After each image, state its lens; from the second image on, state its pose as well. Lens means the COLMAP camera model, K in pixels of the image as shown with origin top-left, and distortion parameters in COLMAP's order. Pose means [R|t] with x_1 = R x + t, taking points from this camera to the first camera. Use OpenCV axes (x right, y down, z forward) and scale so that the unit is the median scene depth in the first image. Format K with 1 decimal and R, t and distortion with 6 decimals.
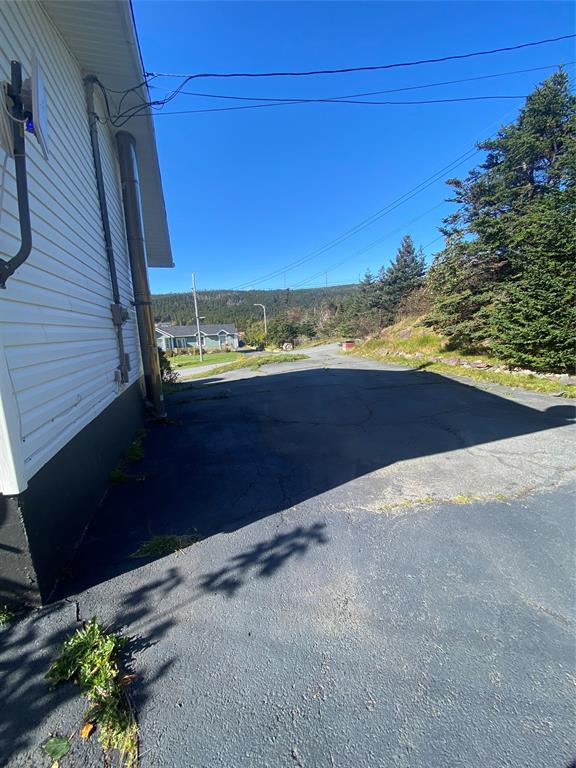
lens RADIAL K [[302.6, 0, 288.0], [0, 302.6, 384.0], [0, 0, 1]] dist [0.000241, 0.000029]
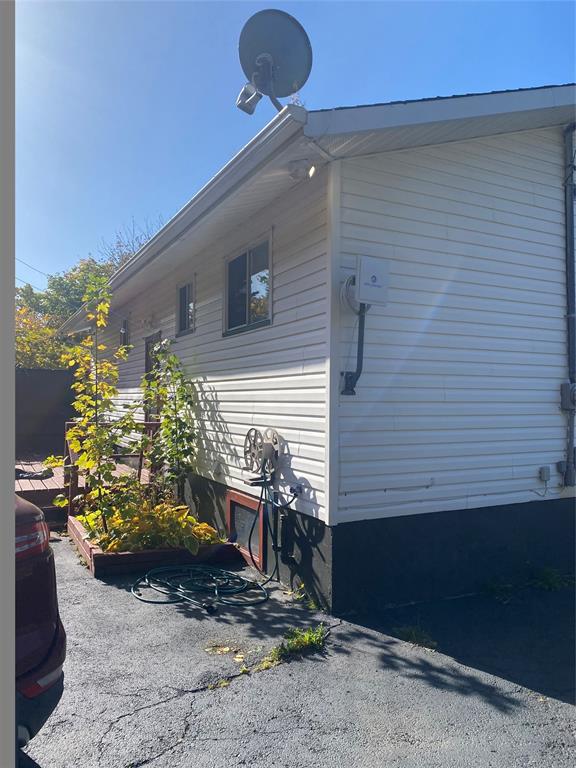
lens RADIAL K [[587.9, 0, 288.0], [0, 587.9, 384.0], [0, 0, 1]] dist [-0.000698, -0.000333]
pose [[0.157883, -0.015683, -0.987333, 1.710331], [-0.172992, 0.983971, -0.043293, -0.152638], [0.972187, 0.177636, 0.152639, 0.138800]]
